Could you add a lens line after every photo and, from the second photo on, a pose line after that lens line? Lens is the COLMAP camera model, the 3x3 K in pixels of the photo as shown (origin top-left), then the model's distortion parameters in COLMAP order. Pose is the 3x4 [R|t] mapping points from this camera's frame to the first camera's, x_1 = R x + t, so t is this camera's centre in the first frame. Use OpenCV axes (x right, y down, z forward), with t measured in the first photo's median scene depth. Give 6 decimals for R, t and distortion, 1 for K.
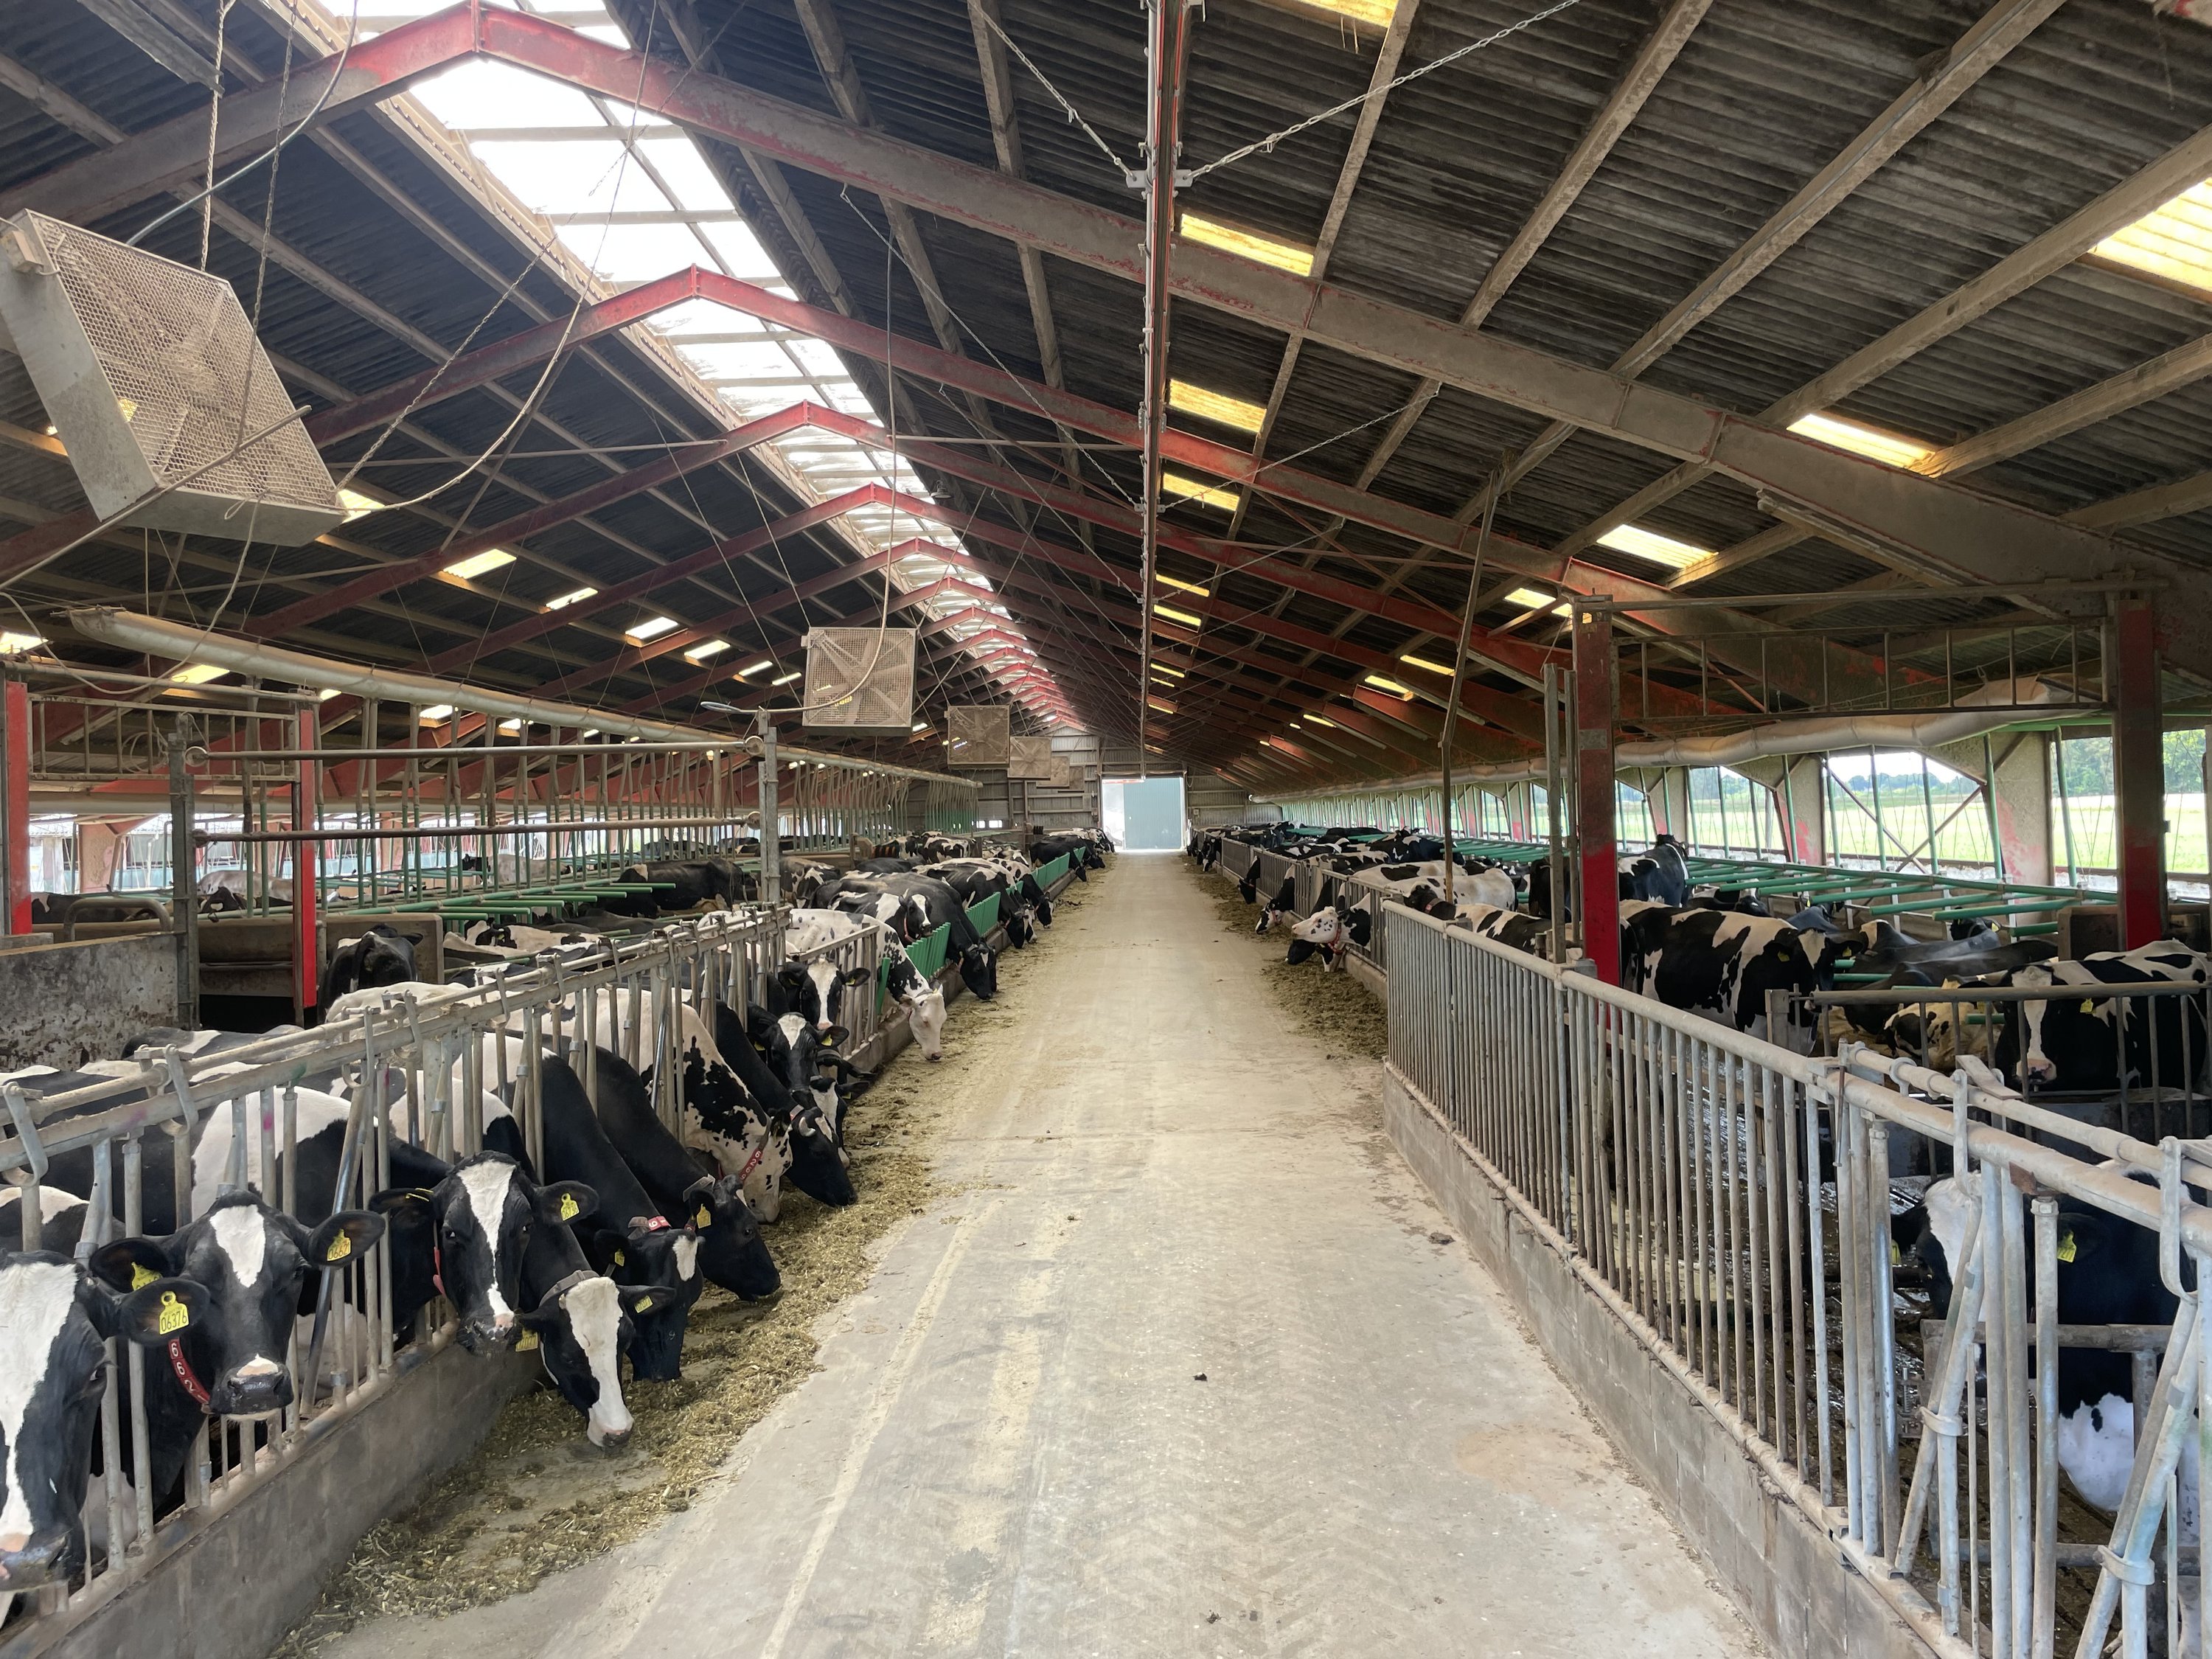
lens RADIAL K [[1521.0, 0, 1106.0], [0, 1521.0, 829.5], [0, 0, 1]] dist [0.040358, -0.075759]
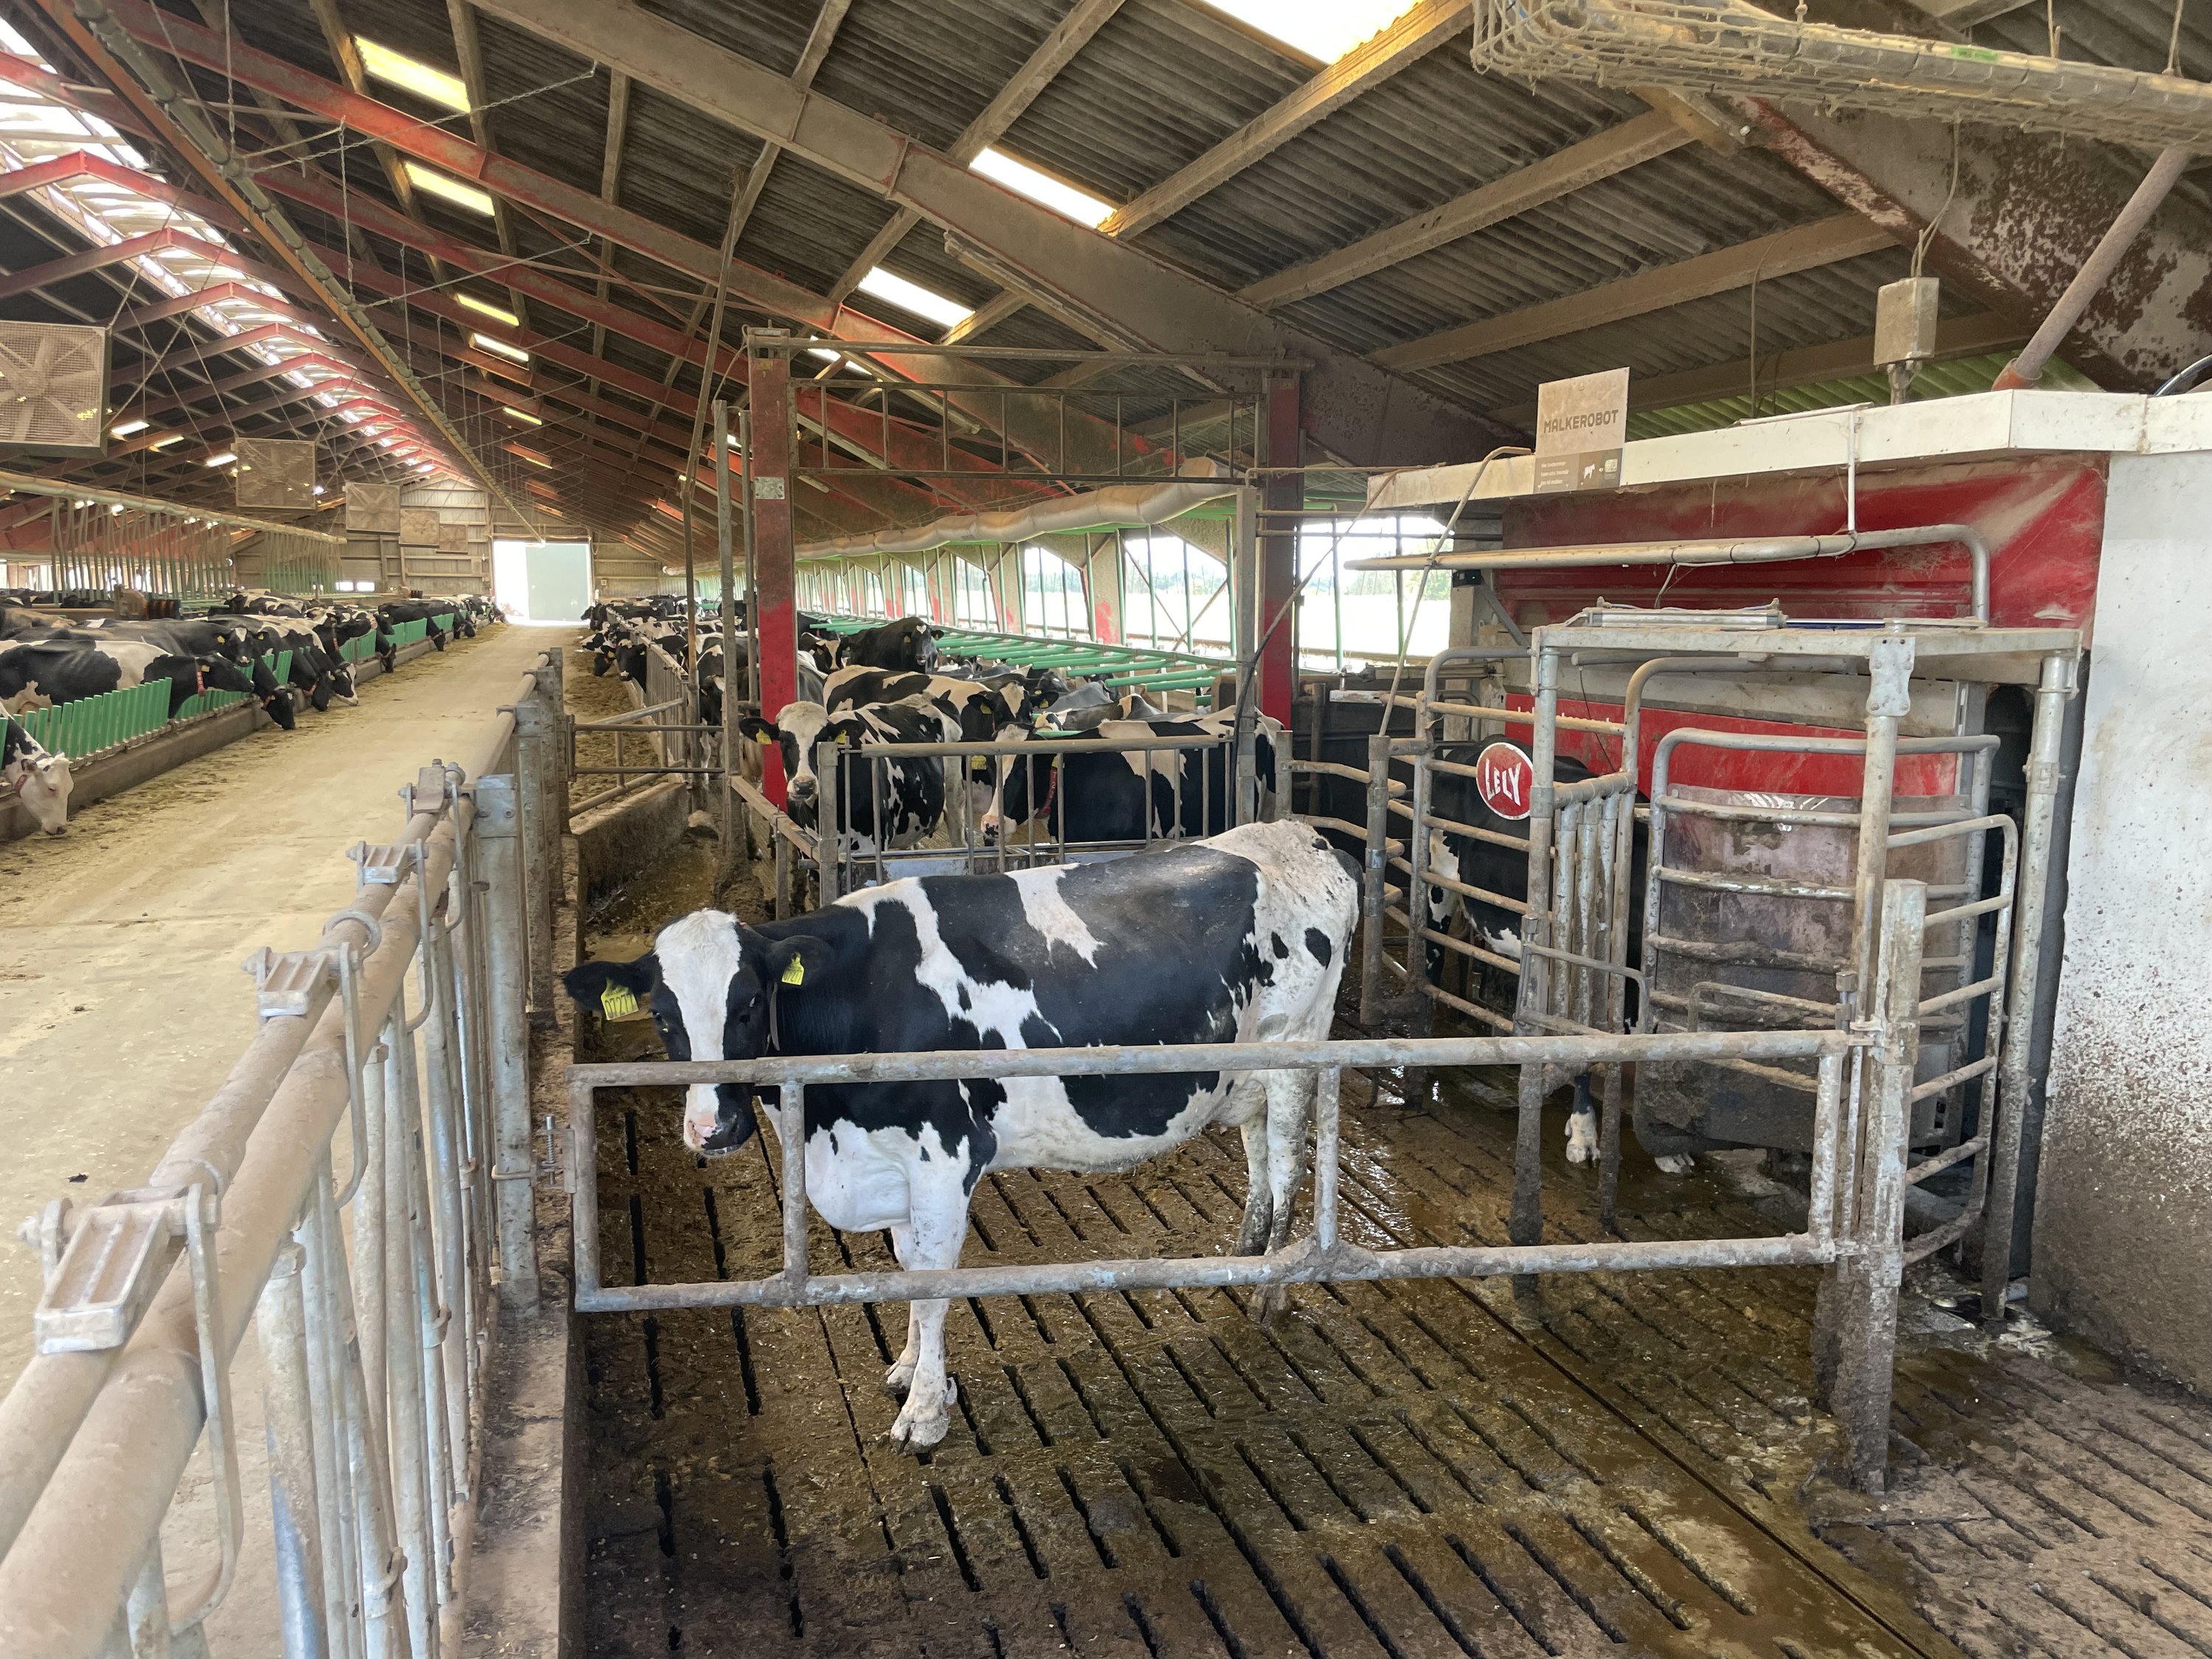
lens RADIAL K [[1521.0, 0, 1106.0], [0, 1521.0, 829.5], [0, 0, 1]] dist [0.040358, -0.075759]
pose [[0.945708, -0.011296, 0.324820, 0.153130], [-0.033686, 0.990607, 0.132526, 0.013959], [-0.323266, -0.136272, 0.936445, 0.015960]]
